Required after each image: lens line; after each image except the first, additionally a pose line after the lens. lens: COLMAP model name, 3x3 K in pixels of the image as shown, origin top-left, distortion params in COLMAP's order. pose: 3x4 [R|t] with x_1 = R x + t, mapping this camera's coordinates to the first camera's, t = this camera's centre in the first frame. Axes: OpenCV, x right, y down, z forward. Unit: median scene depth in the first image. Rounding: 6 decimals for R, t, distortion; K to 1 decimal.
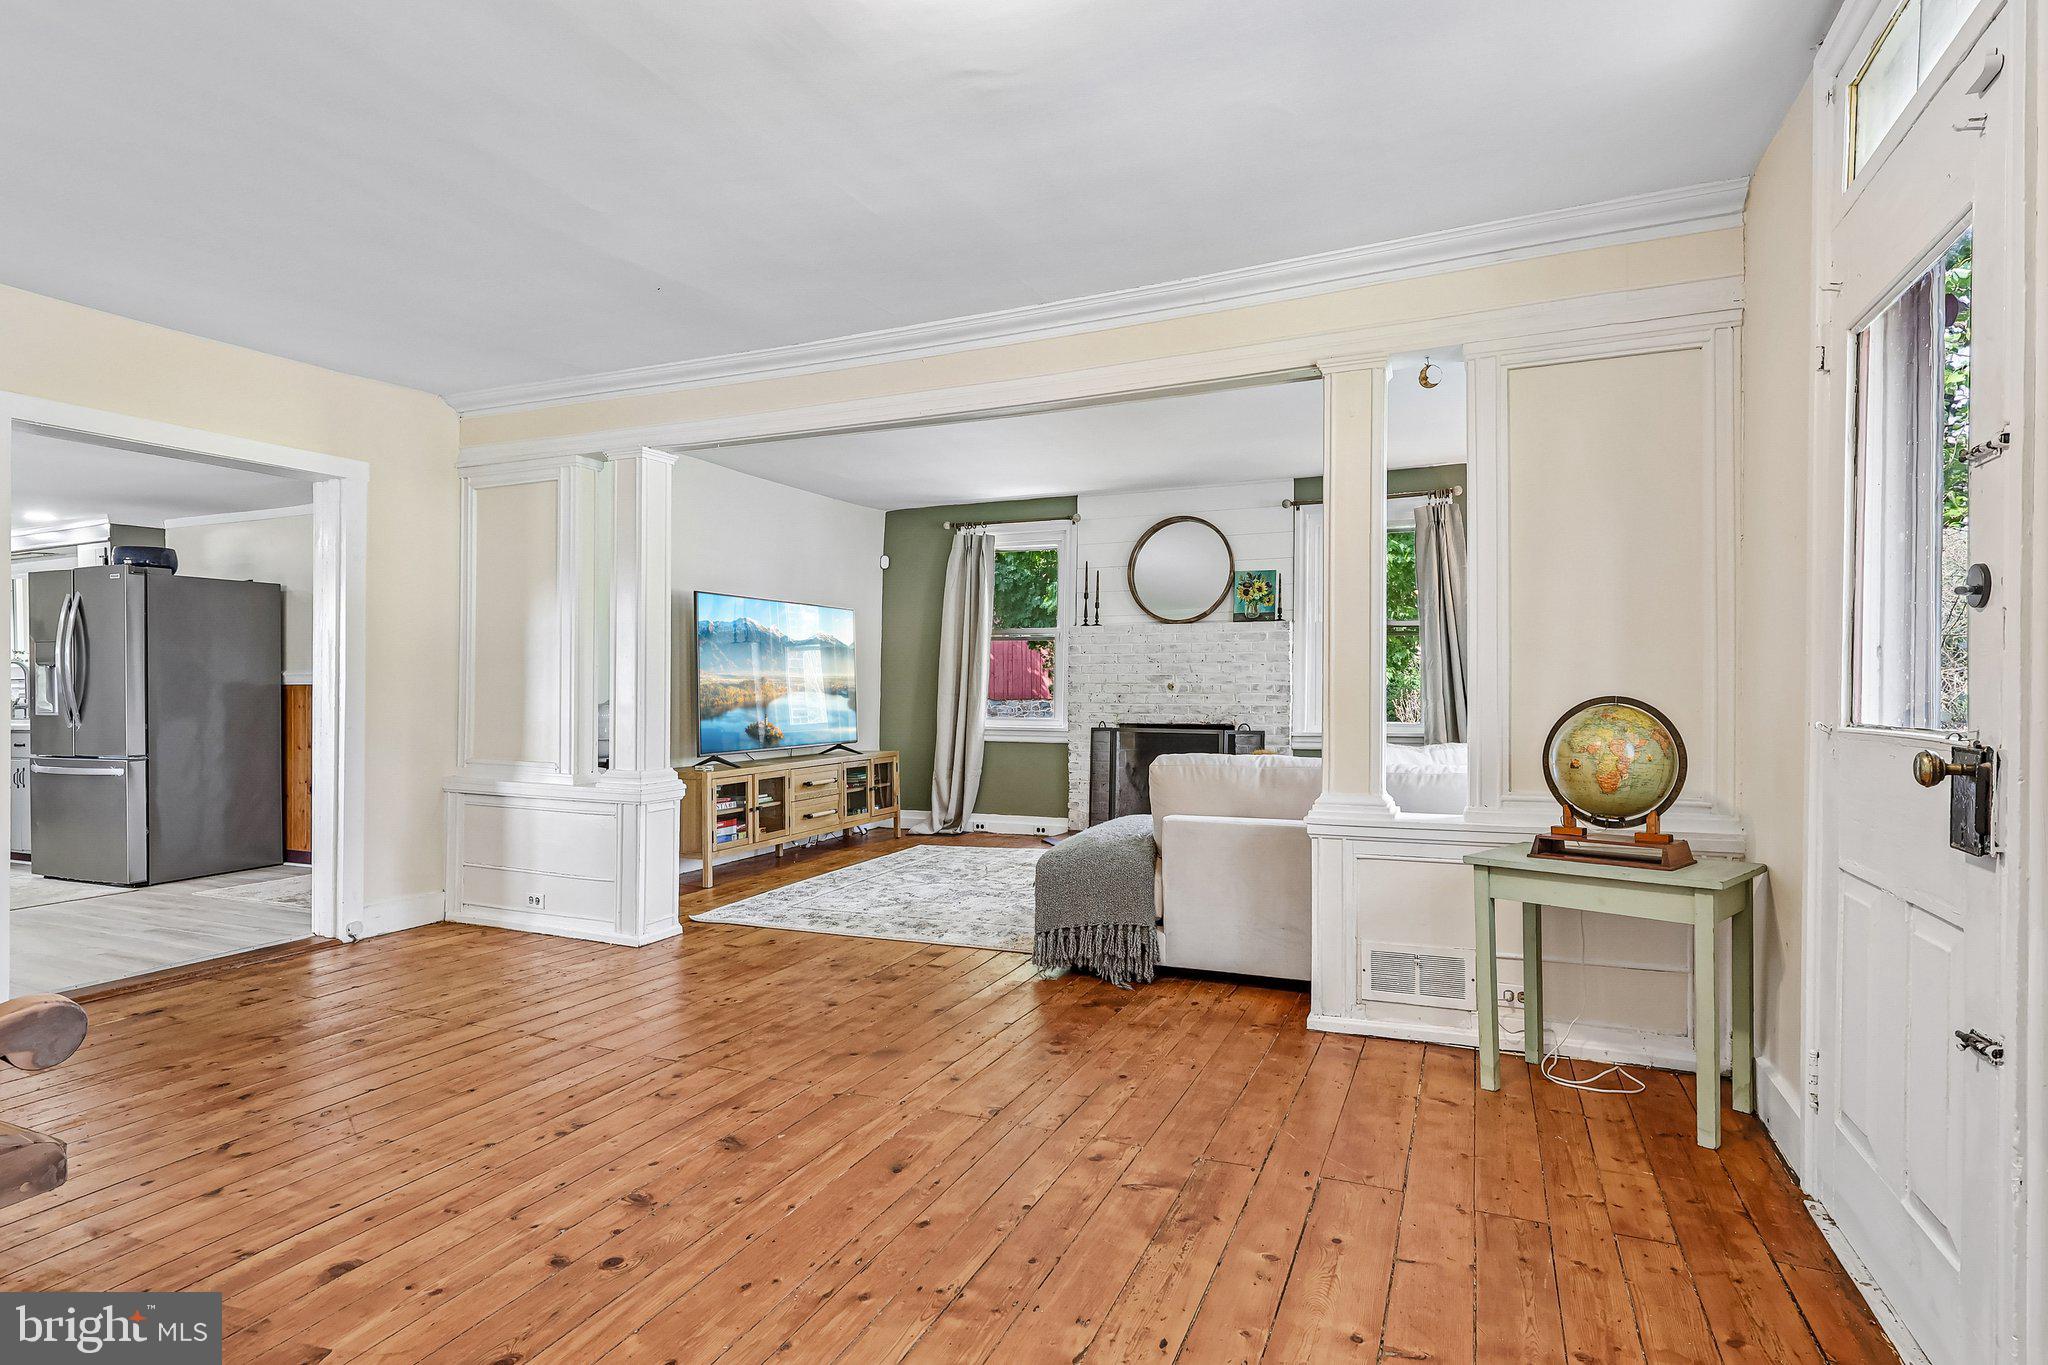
lens RADIAL K [[1062.0, 0, 1024.0], [0, 1062.0, 682.5], [0, 0, 1]] dist [-0.002025, -0.000645]
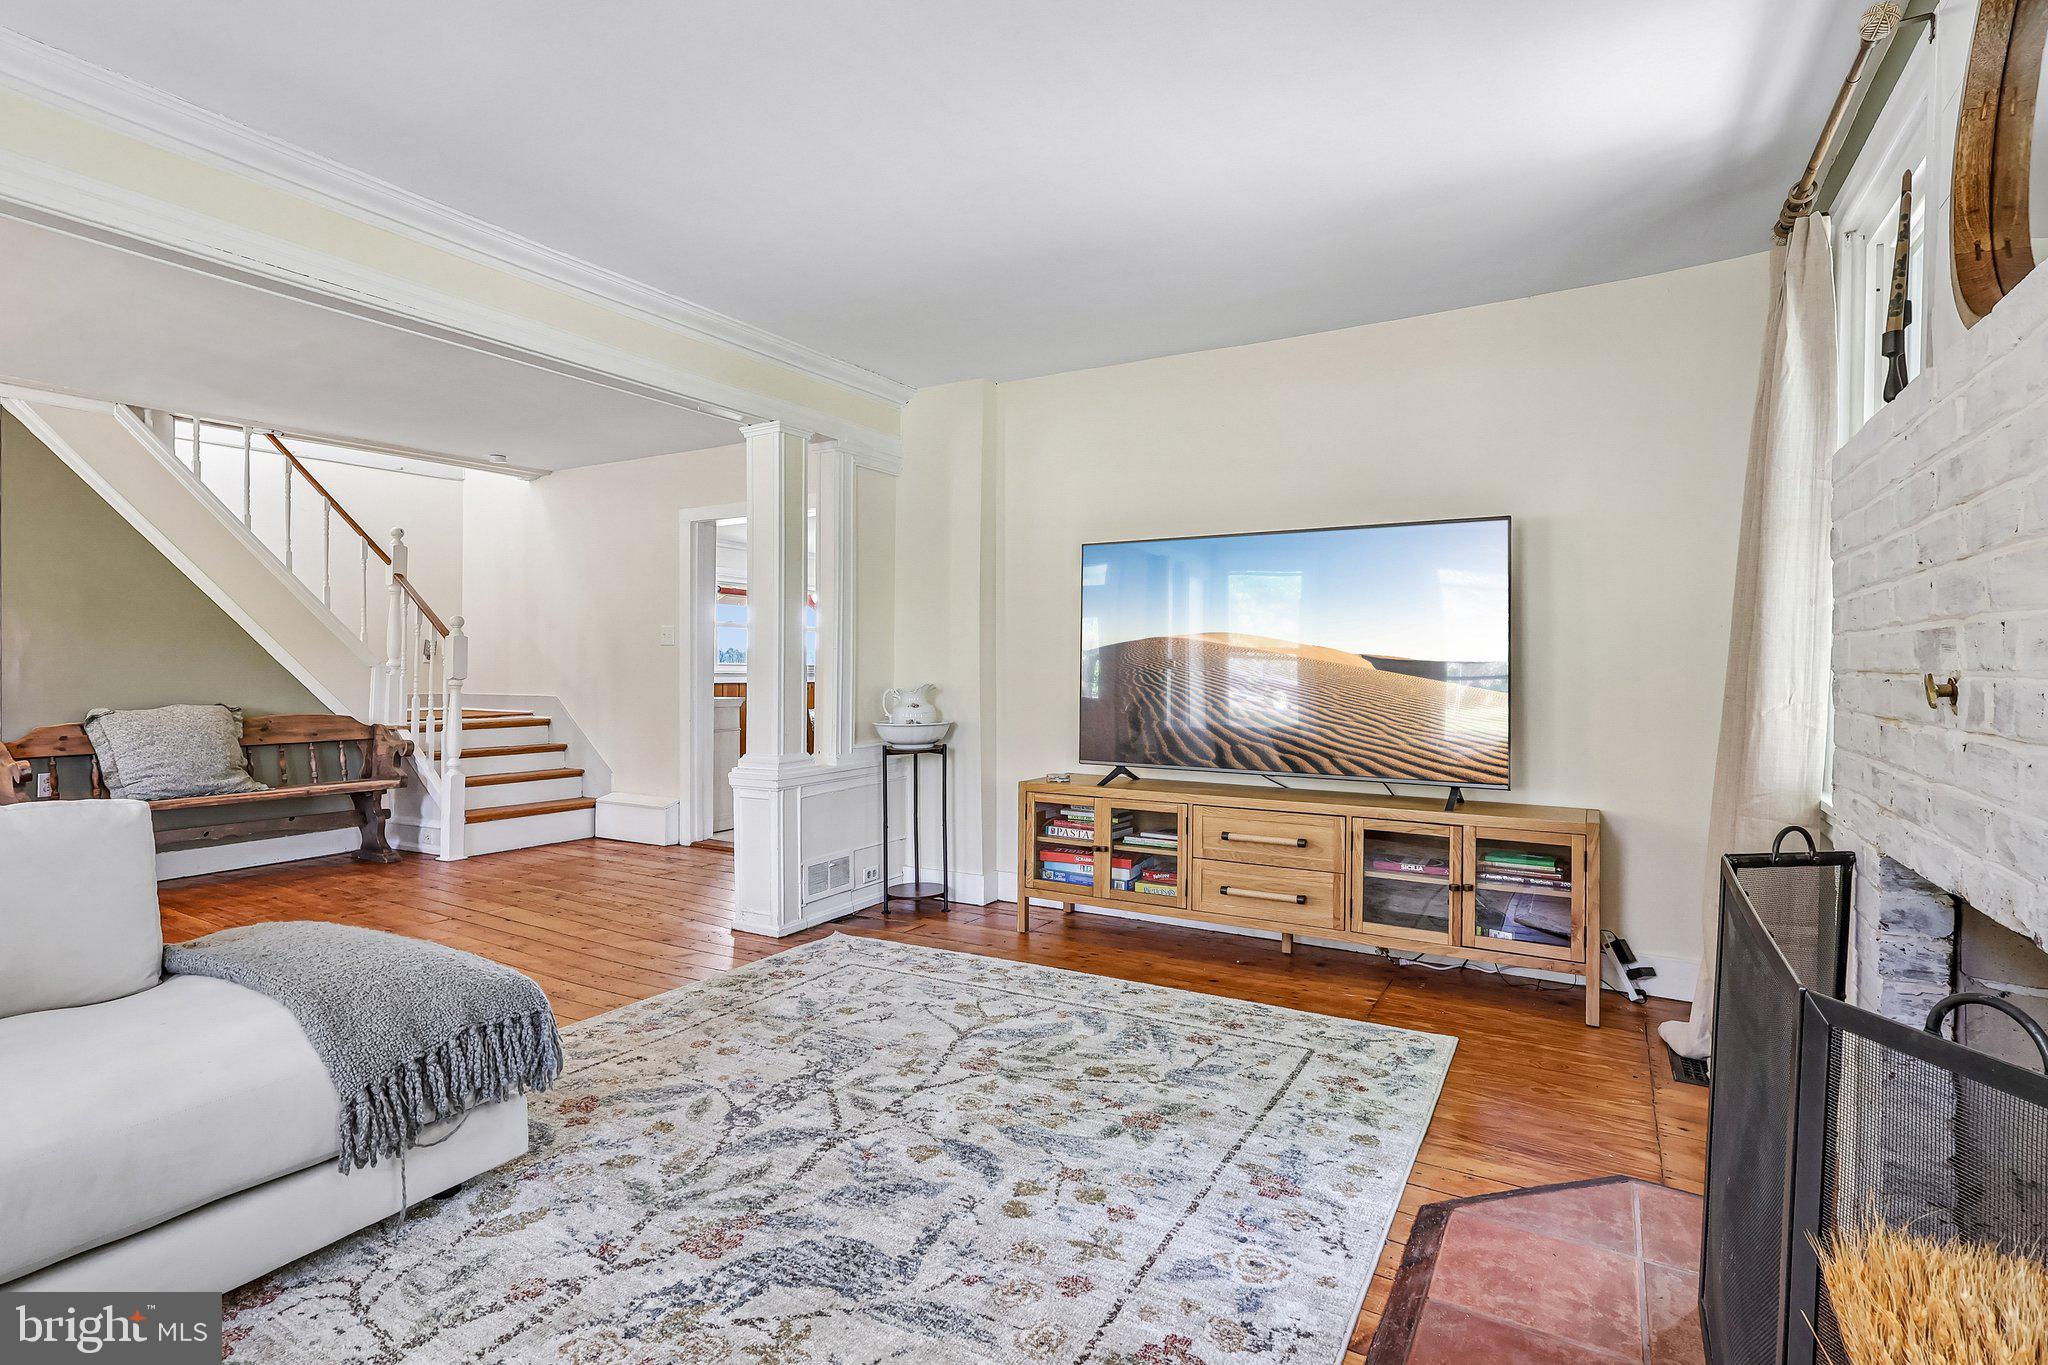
lens RADIAL K [[986.3, 0, 1020.3], [0, 986.3, 655.0], [0, 0, 1]] dist [-0.003357, -0.000047]
pose [[-0.131531, -0.007730, -0.991282, 0.336332], [0.000147, 0.999969, -0.007817, -0.001283], [0.991312, -0.001174, -0.131526, 0.891532]]
